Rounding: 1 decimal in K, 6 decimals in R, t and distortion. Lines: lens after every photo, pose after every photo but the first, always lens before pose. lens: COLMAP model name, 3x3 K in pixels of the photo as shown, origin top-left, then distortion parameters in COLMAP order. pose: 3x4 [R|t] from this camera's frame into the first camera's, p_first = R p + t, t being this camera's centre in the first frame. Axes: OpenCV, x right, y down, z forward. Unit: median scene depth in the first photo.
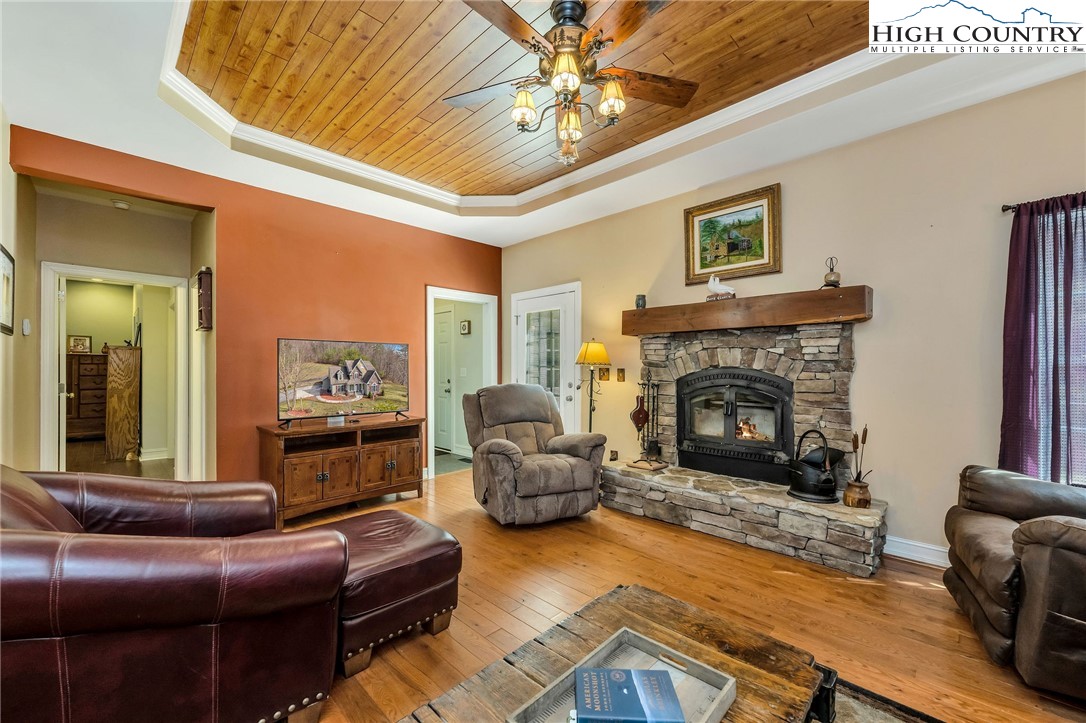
lens RADIAL K [[436.4, 0, 540.9], [0, 436.4, 364.9], [0, 0, 1]] dist [0.001157, 0.000131]
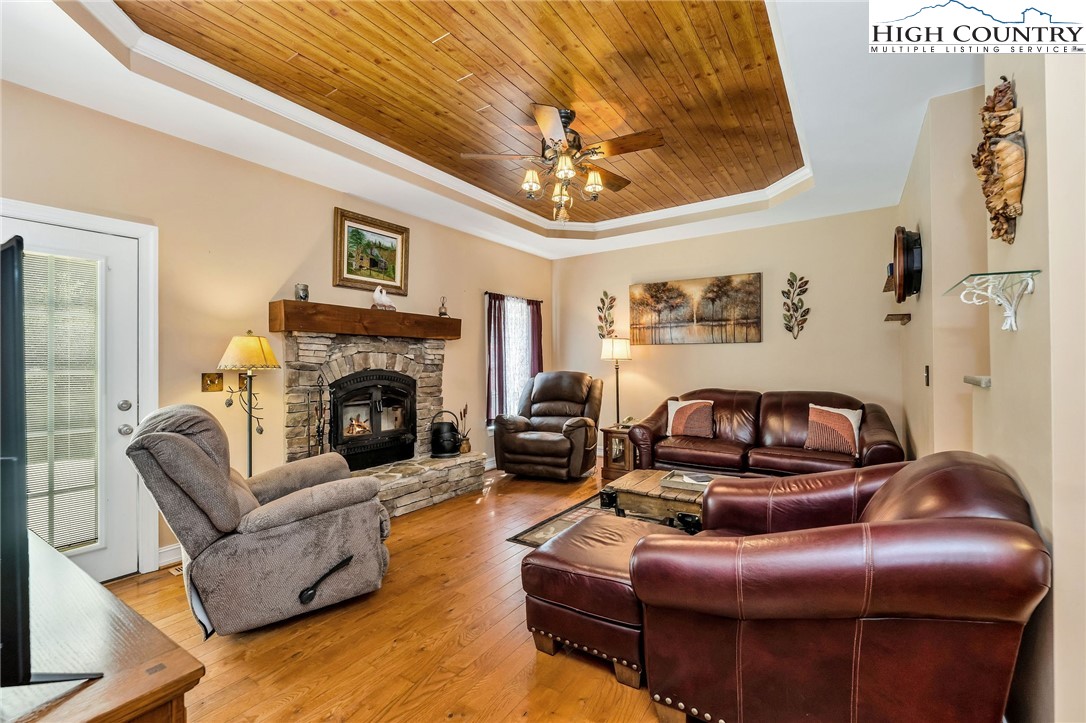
lens RADIAL K [[464.4, 0, 538.9], [0, 464.4, 358.5], [0, 0, 1]] dist [0.001144, 0.000016]
pose [[-0.183402, 0.015773, 0.982911, -0.844999], [0.004022, 0.999875, -0.015295, -0.003325], [-0.983030, 0.001148, -0.183443, 0.828753]]
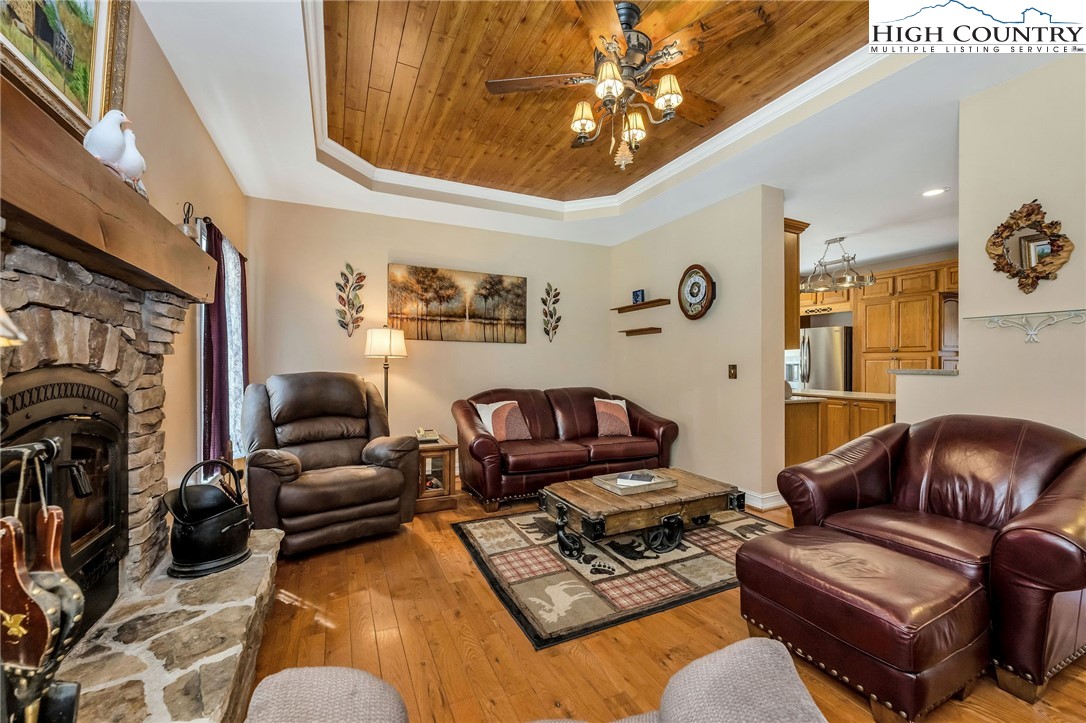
lens RADIAL K [[436.4, 0, 543.1], [0, 436.4, 360.9], [0, 0, 1]] dist [0.001157, 0.000131]
pose [[-0.941934, 0.006041, 0.335745, -0.061877], [0.000919, 0.999881, -0.015412, 0.007098], [-0.335798, -0.014208, -0.941827, 1.237064]]
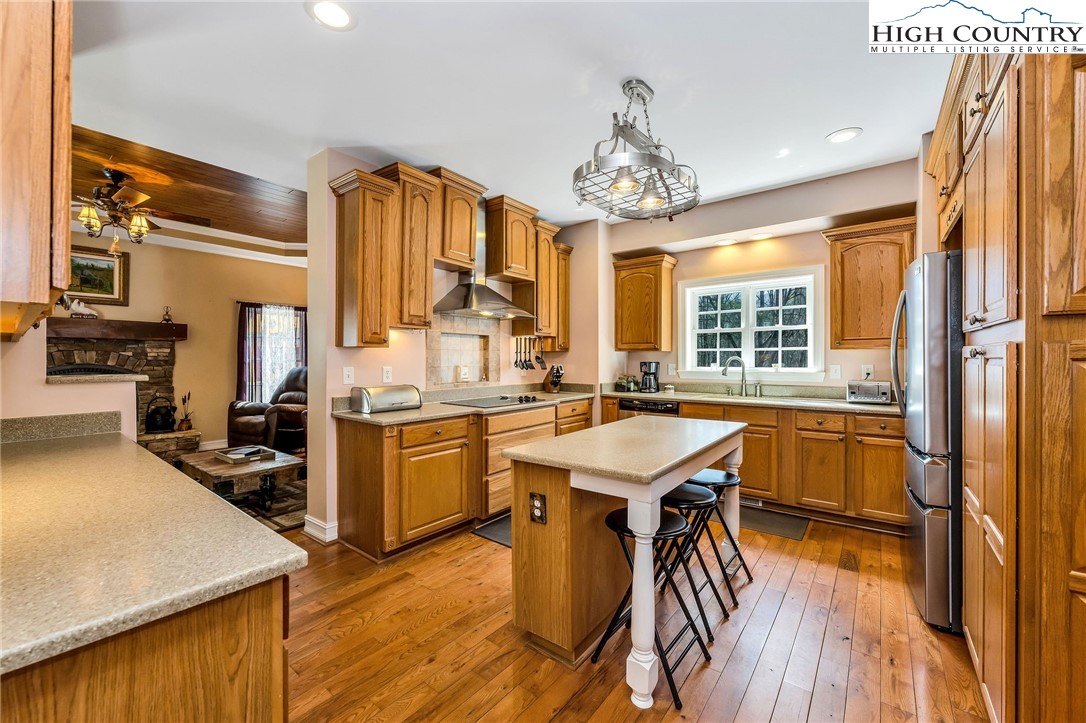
lens RADIAL K [[436.4, 0, 546.4], [0, 436.4, 357.4], [0, 0, 1]] dist [0.001157, 0.000131]
pose [[-0.122916, 0.008078, 0.992384, -1.228291], [-0.002486, 0.999961, -0.008448, -0.008346], [-0.992414, -0.003505, -0.122891, -0.353832]]
